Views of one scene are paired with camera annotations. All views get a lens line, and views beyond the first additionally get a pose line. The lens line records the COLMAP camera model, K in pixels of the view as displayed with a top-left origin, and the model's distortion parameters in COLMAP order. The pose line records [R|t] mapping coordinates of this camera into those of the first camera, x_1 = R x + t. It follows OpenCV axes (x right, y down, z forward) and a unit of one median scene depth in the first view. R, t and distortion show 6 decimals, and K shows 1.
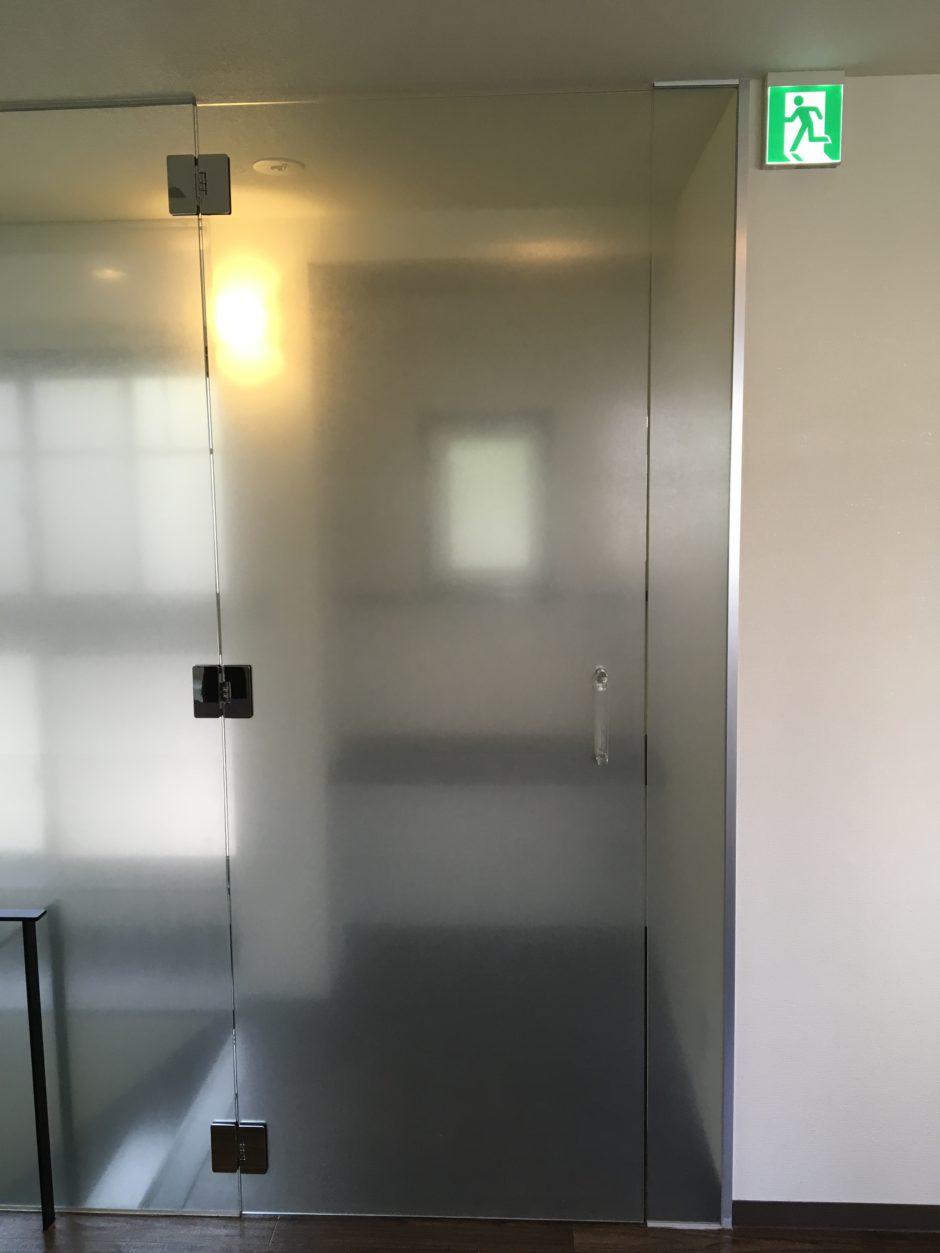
lens RADIAL K [[1067.8, 0, 470.1], [0, 1067.8, 619.3], [0, 0, 1]] dist [0.012678, -0.012747]
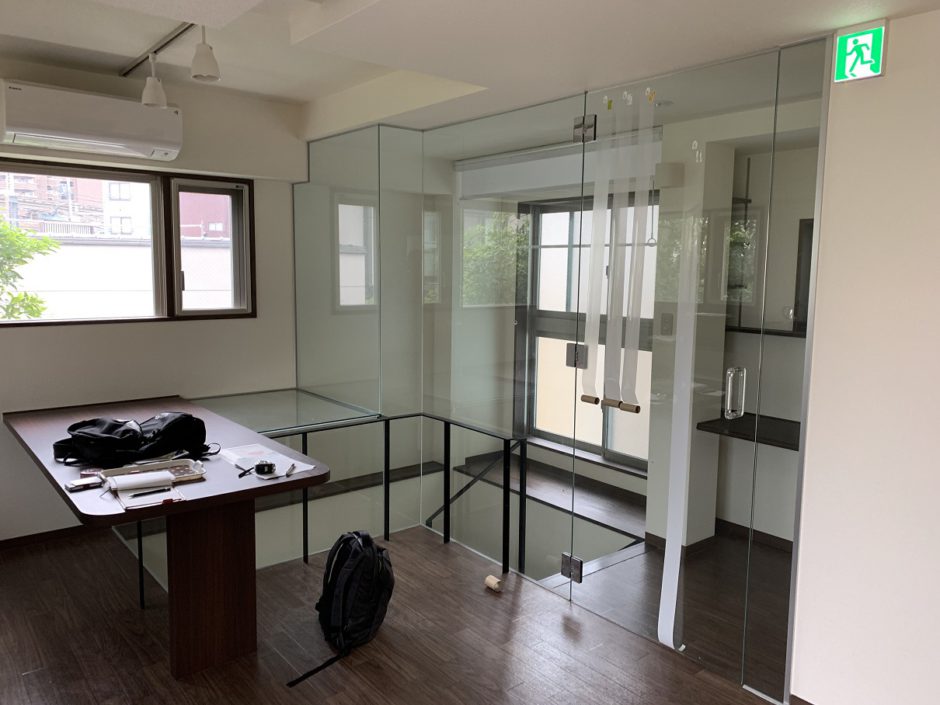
lens RADIAL K [[725.8, 0, 470.8], [0, 725.8, 348.1], [0, 0, 1]] dist [0.000536, -0.002952]
pose [[0.670759, 0.108005, -0.733769, 0.785916], [-0.107599, 0.993044, 0.047809, 0.003407], [0.733829, 0.046884, 0.677715, -0.190862]]
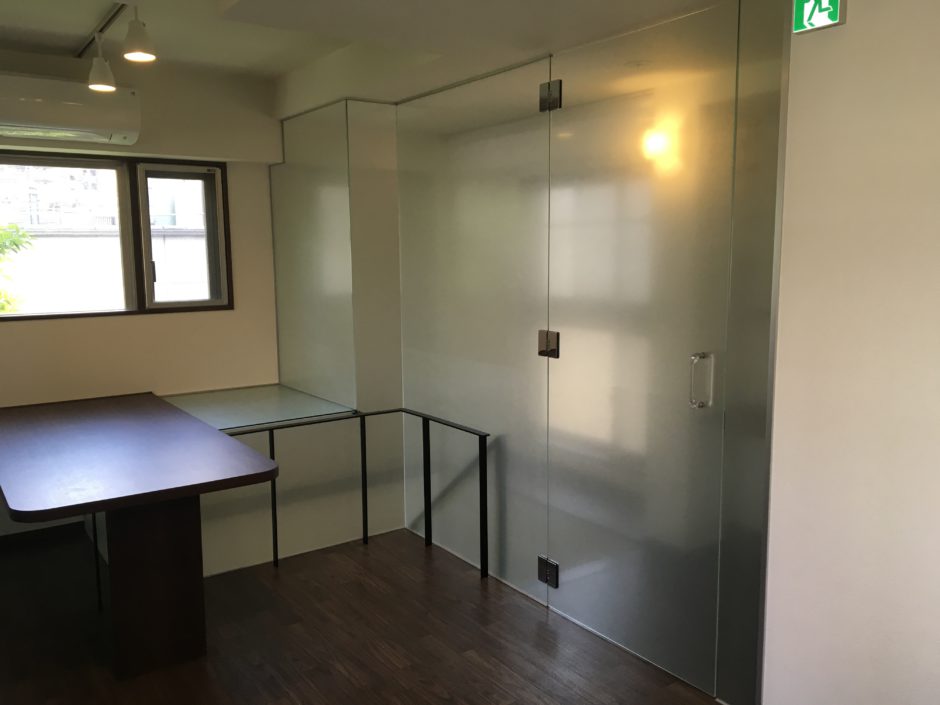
lens RADIAL K [[801.1, 0, 472.2], [0, 801.1, 360.8], [0, 0, 1]] dist [0.012678, -0.012747]
pose [[0.614537, 0.116106, -0.780297, 0.951966], [-0.089858, 0.992975, 0.076982, -0.005718], [0.783753, 0.022807, 0.620653, -0.065956]]
